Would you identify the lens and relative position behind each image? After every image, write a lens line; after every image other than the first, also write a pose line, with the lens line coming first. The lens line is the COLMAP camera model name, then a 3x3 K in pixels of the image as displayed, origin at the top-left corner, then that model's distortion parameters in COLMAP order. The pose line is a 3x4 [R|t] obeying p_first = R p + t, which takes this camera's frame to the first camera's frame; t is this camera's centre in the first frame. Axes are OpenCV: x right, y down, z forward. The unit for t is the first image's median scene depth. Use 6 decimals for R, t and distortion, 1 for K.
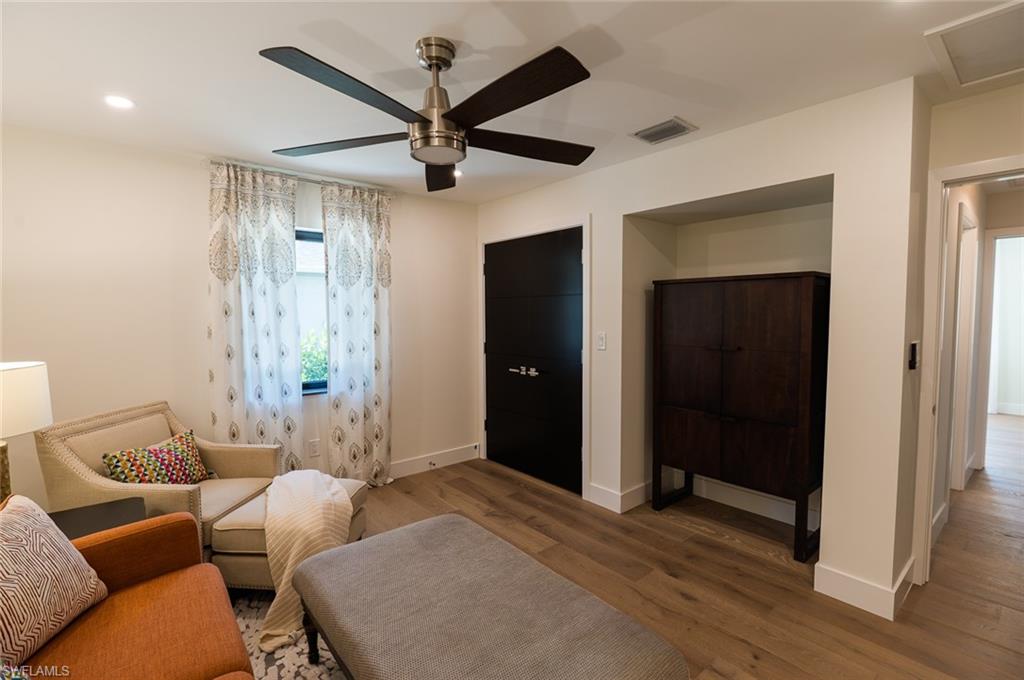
lens RADIAL K [[471.0, 0, 510.8], [0, 471.0, 340.0], [0, 0, 1]] dist [-0.008805, -0.003507]
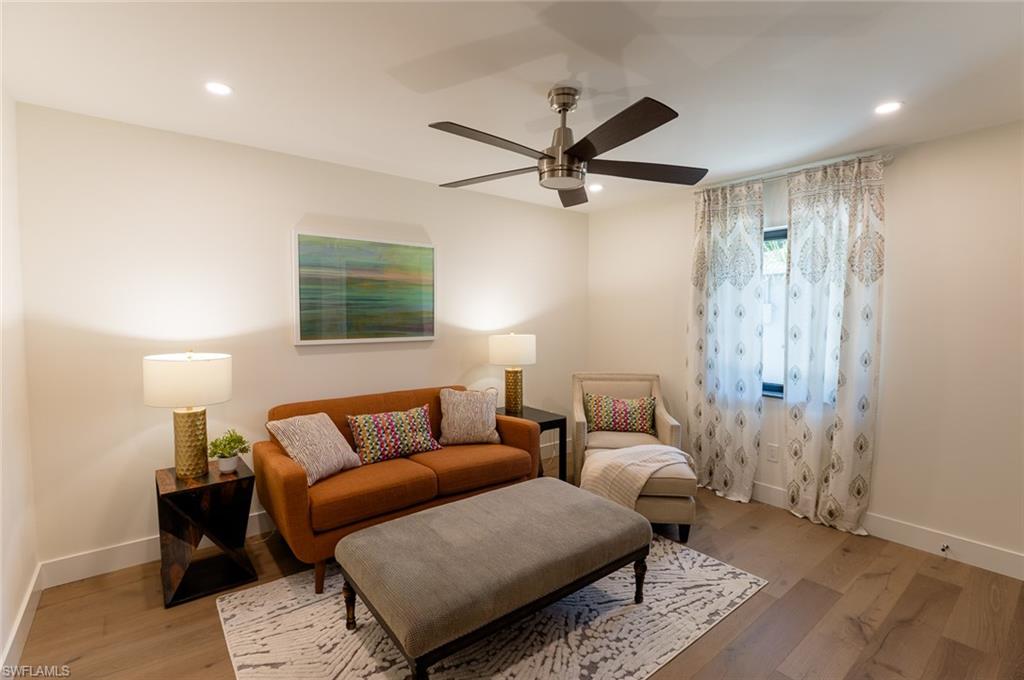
lens RADIAL K [[471.0, 0, 510.8], [0, 471.0, 339.4], [0, 0, 1]] dist [-0.008805, -0.003507]
pose [[-0.038629, 0.063791, -0.997215, 0.569634], [-0.060643, 0.995971, 0.066060, -0.035361], [0.997412, 0.063026, -0.034605, 0.490786]]
